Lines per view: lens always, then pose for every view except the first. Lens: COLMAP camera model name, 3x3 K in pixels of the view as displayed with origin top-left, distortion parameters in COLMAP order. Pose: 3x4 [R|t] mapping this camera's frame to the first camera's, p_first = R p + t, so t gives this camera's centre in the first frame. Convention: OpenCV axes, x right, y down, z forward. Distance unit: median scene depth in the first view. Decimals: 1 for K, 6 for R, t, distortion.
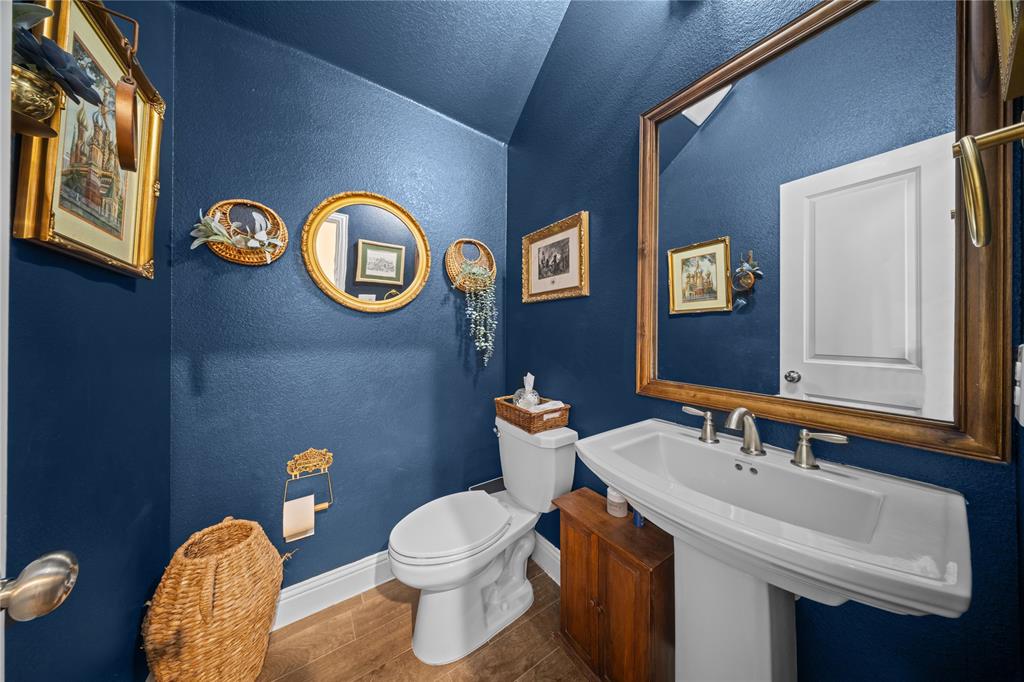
lens RADIAL K [[300.4, 0, 513.9], [0, 300.4, 335.7], [0, 0, 1]] dist [-0.001364, -0.001000]
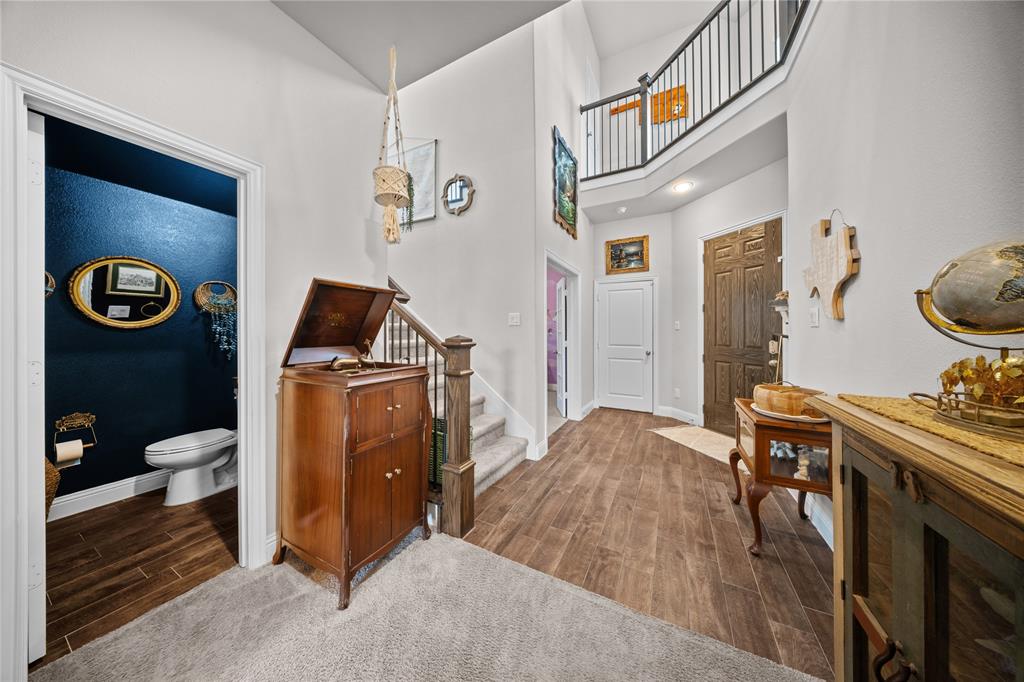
lens RADIAL K [[300.4, 0, 514.2], [0, 300.4, 334.6], [0, 0, 1]] dist [-0.001364, -0.001000]
pose [[0.884751, -0.012836, 0.465888, 0.549355], [0.015646, 0.999875, -0.002163, -0.007483], [-0.465802, 0.009203, 0.884841, -1.248871]]
